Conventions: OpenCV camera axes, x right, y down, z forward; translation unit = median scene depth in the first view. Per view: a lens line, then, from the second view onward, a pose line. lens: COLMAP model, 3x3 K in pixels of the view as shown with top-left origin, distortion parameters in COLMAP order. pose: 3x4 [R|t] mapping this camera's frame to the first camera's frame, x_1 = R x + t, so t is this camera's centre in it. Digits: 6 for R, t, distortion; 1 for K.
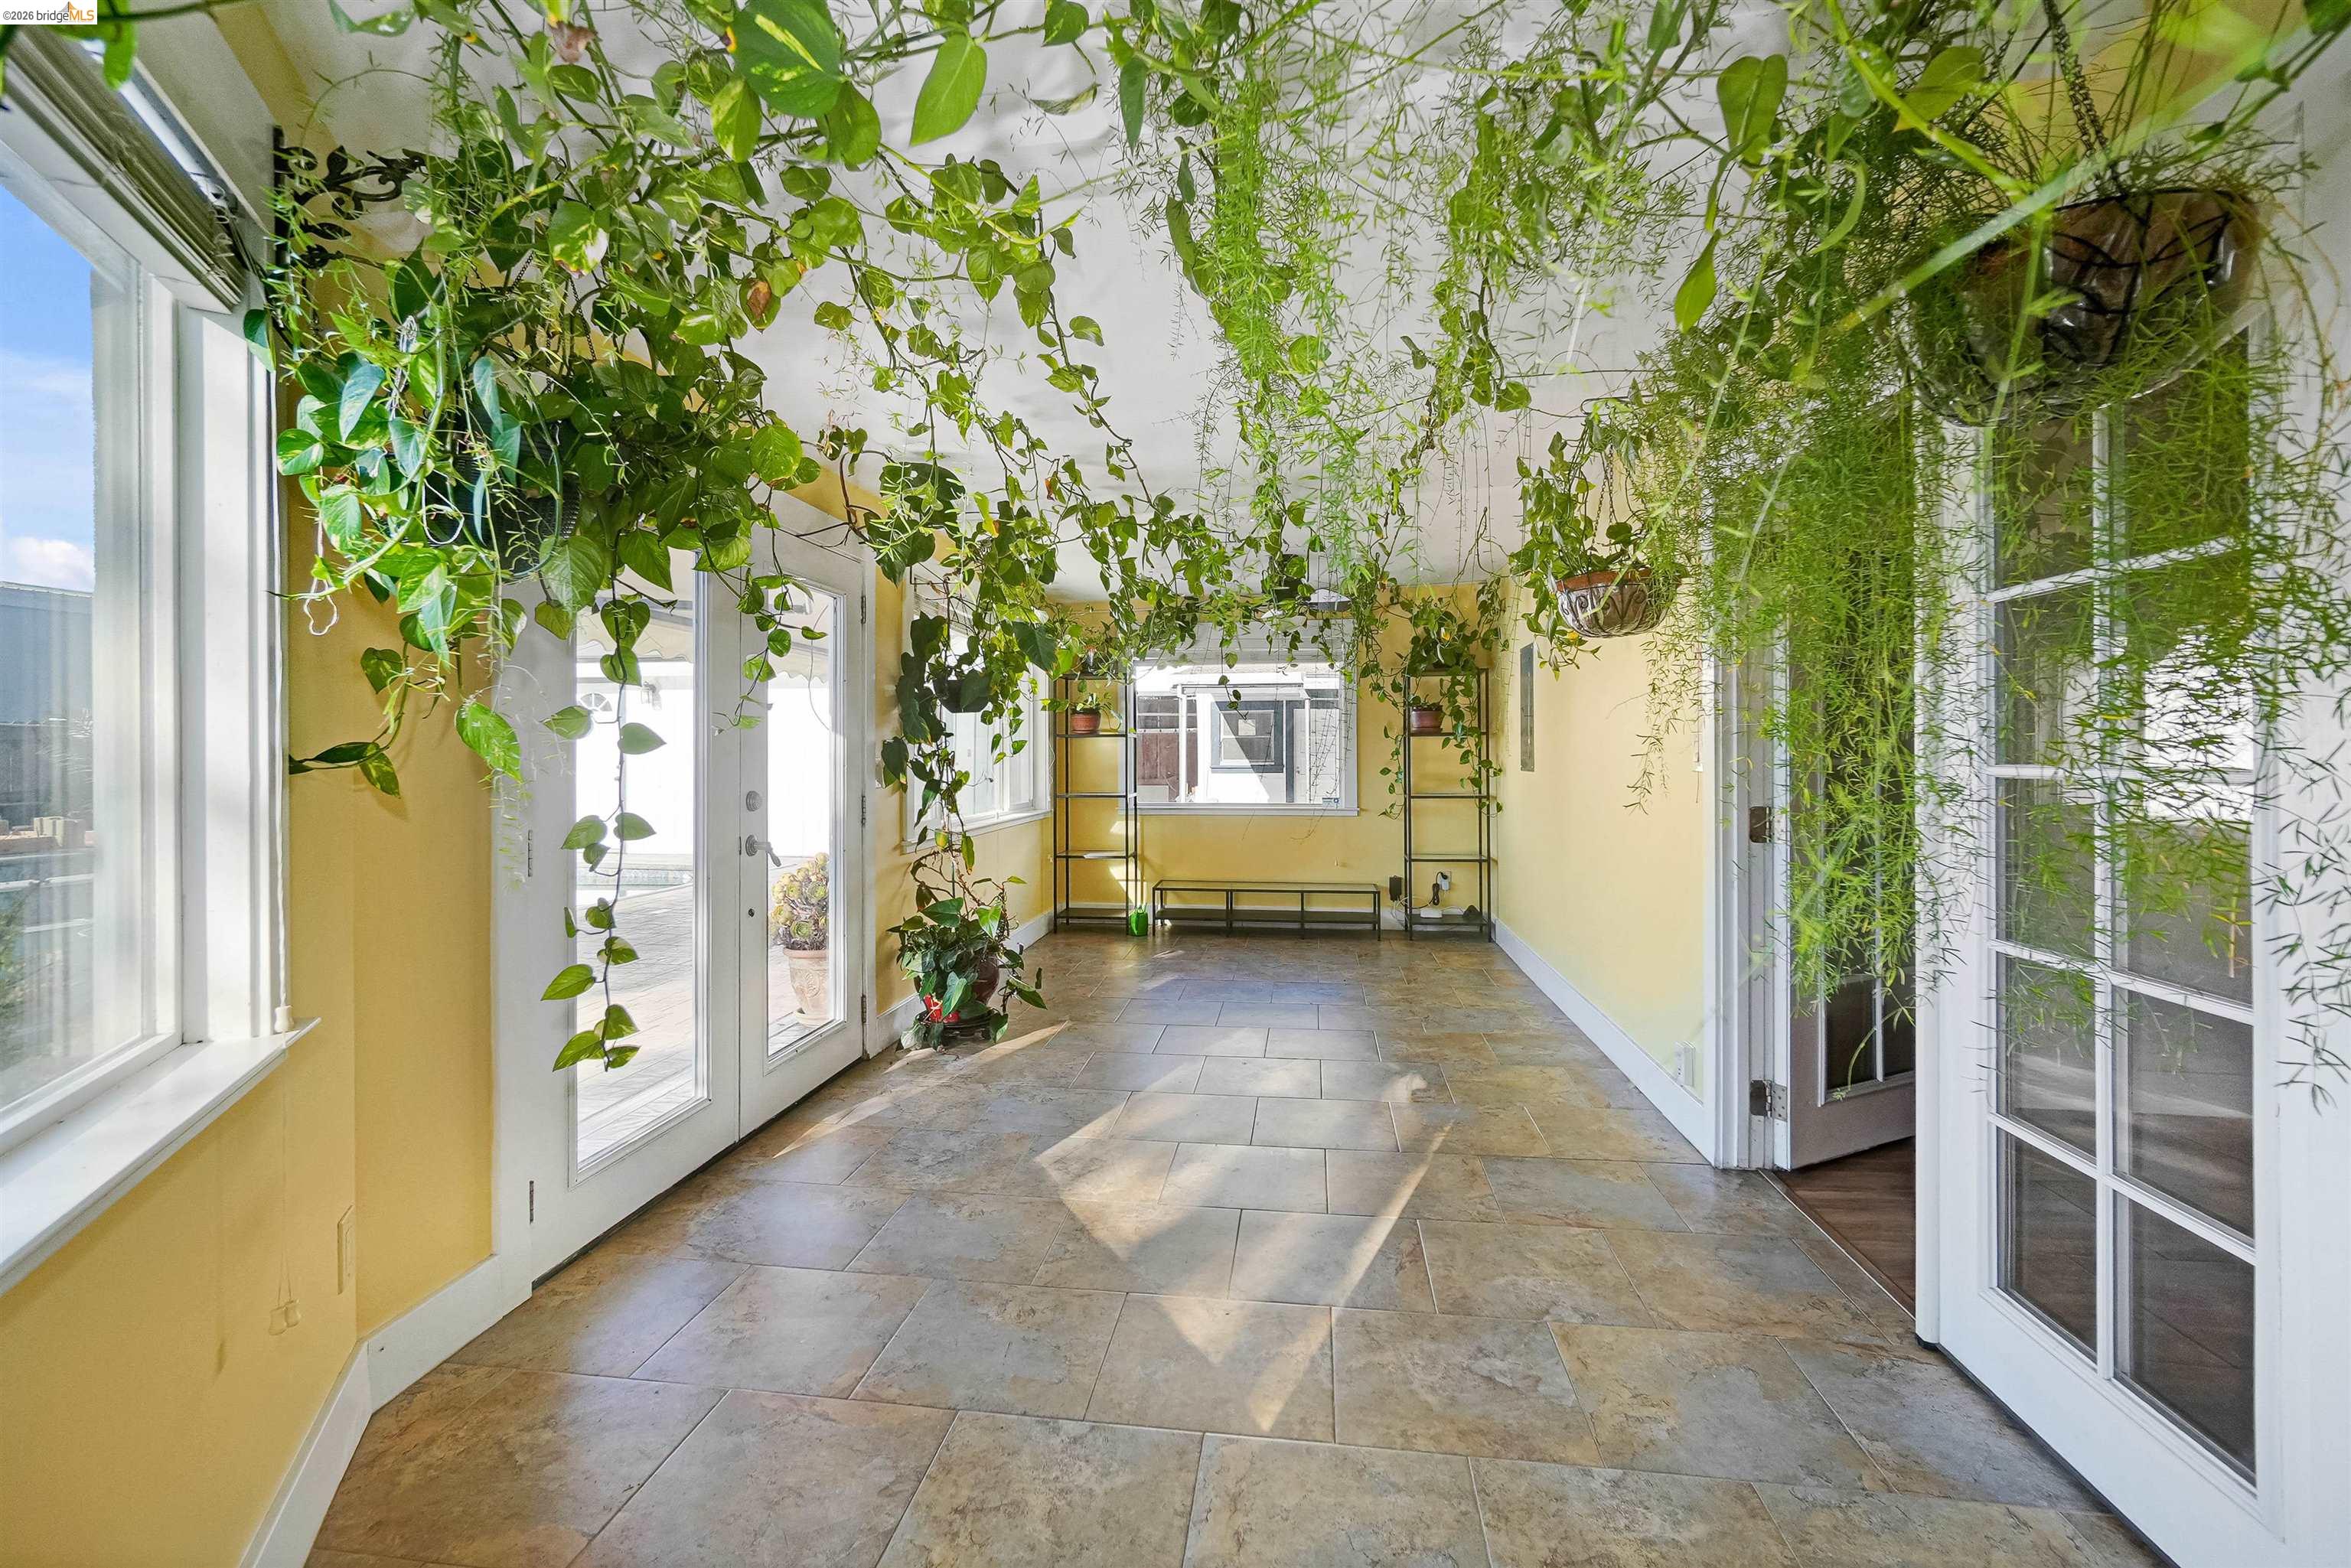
lens RADIAL K [[1027.5, 0, 1176.6], [0, 1027.5, 760.9], [0, 0, 1]] dist [-0.008113, 0.002458]
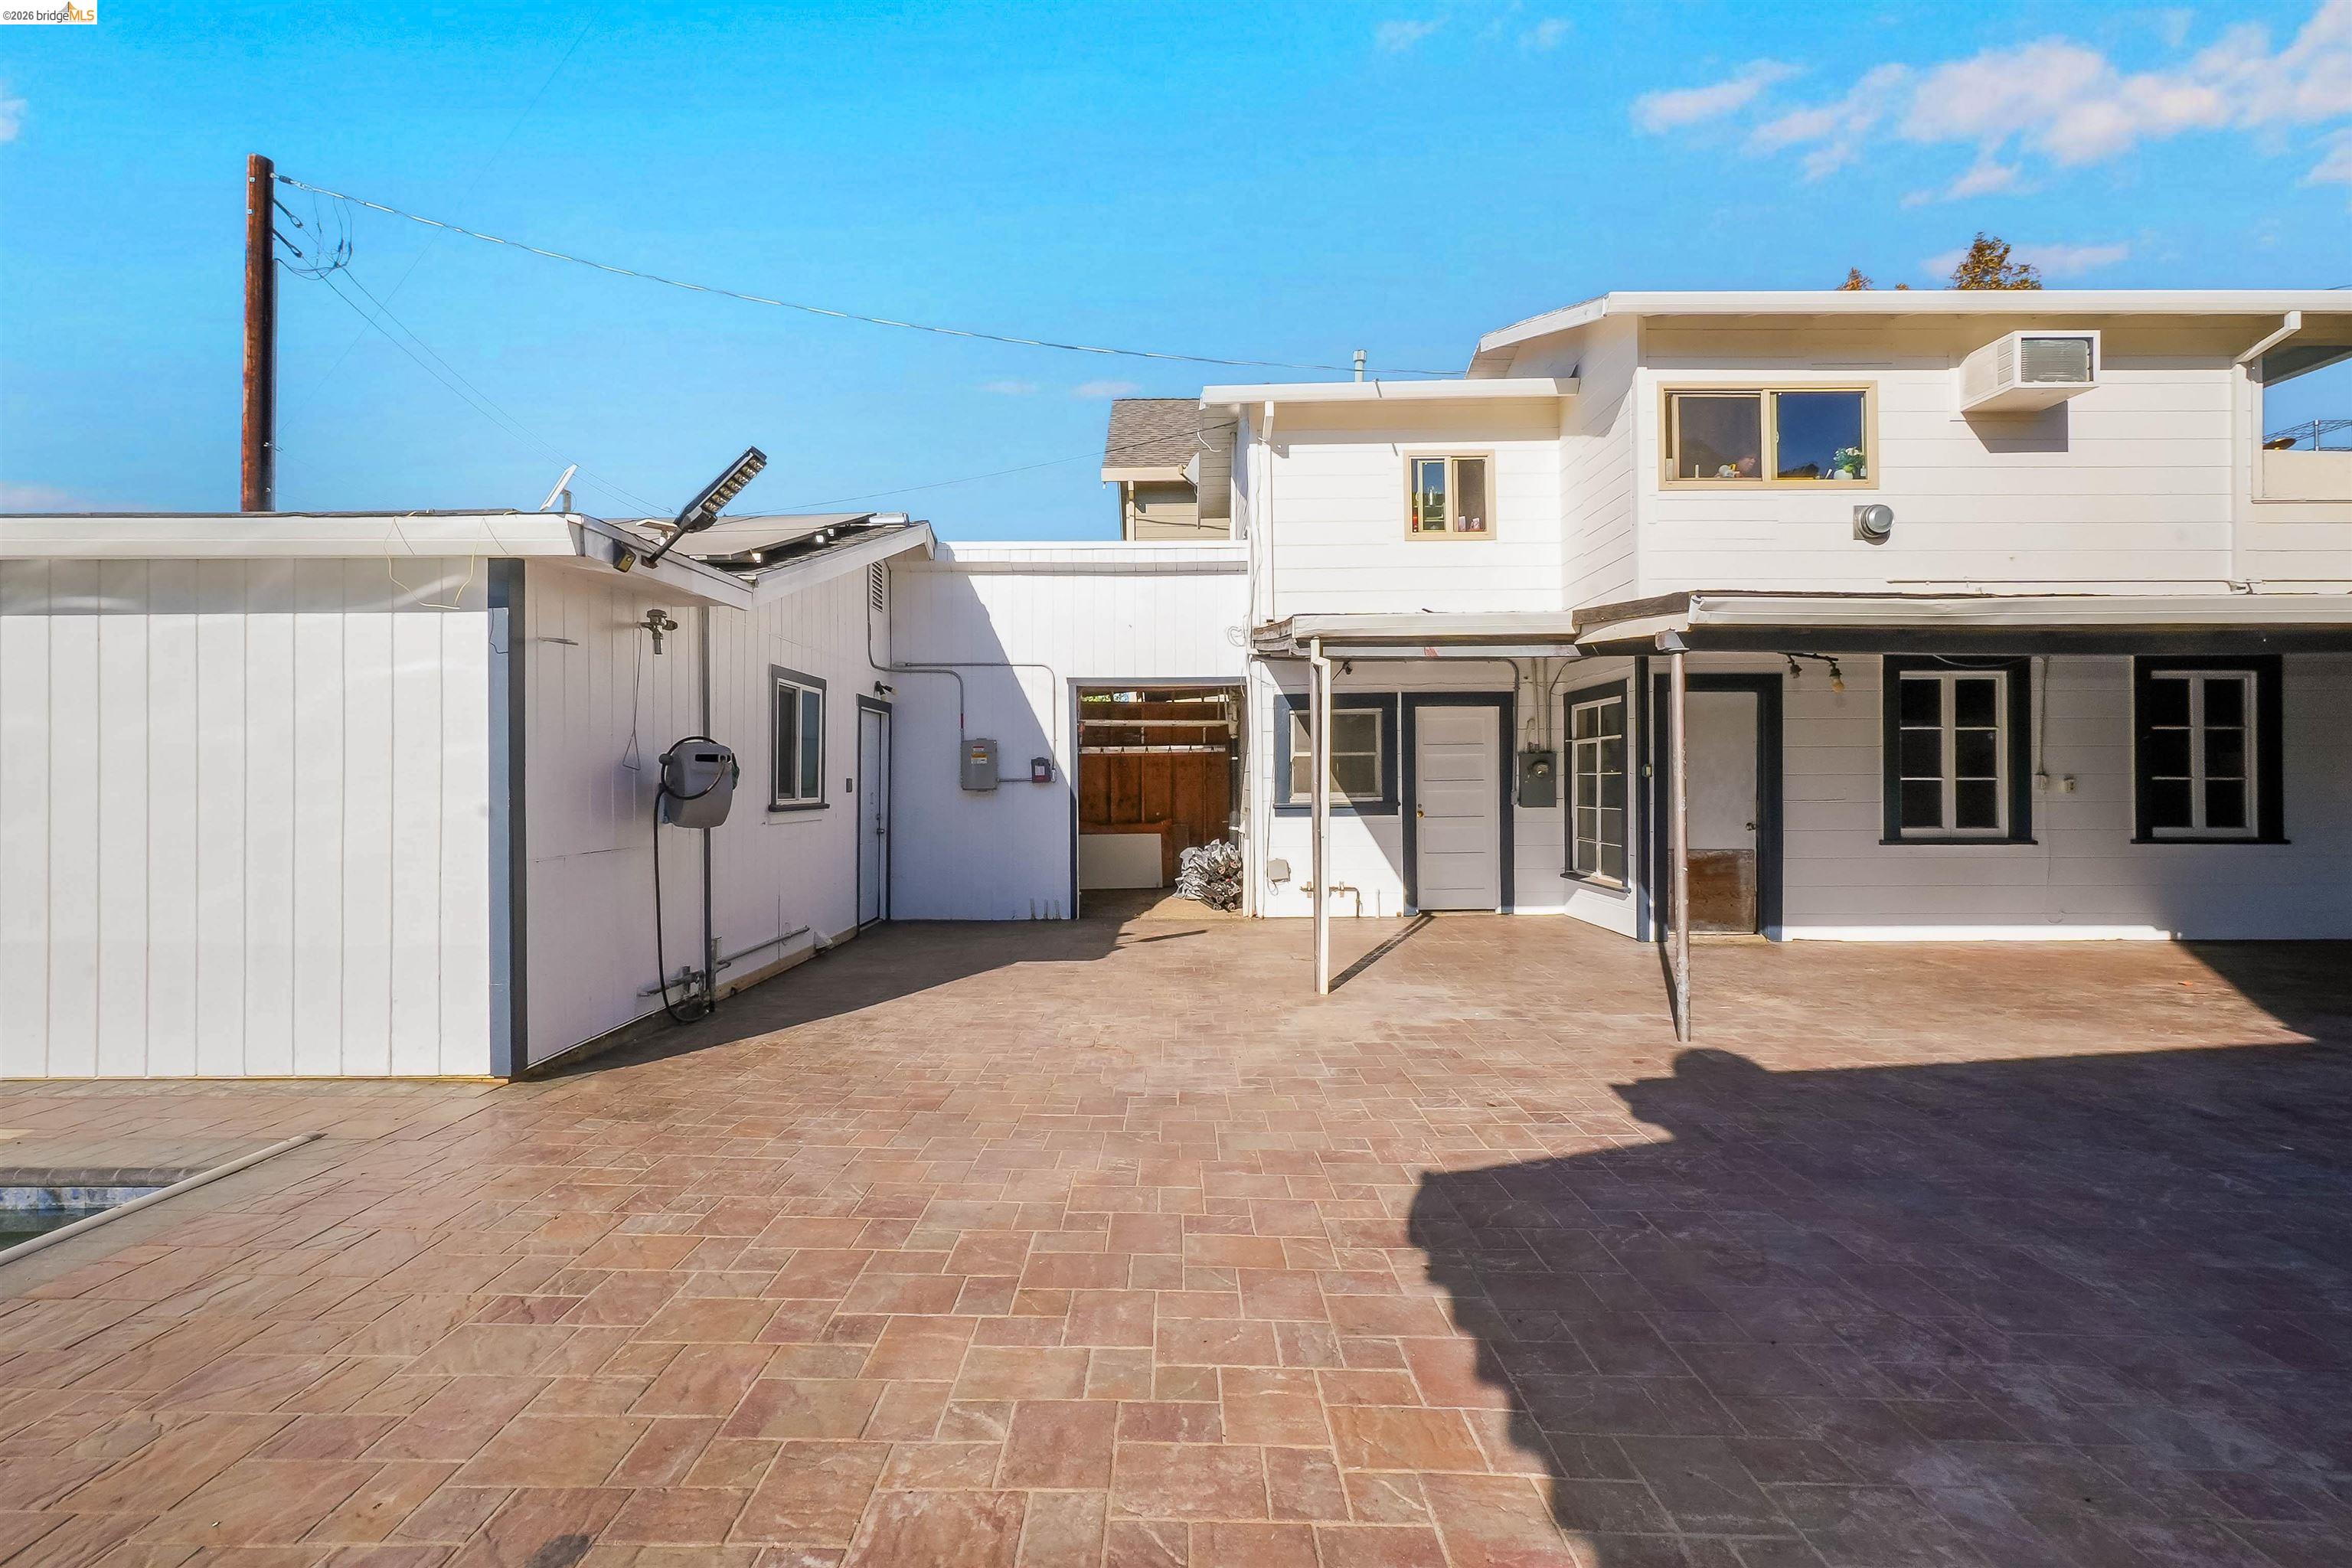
lens RADIAL K [[1023.0, 0, 1174.6], [0, 1023.0, 775.9], [0, 0, 1]] dist [-0.009580, 0.004725]
pose [[0.991808, -0.009776, 0.127360, -0.509645], [0.012175, 0.999763, -0.018075, -0.007792], [-0.127153, 0.019477, 0.991692, 2.270169]]
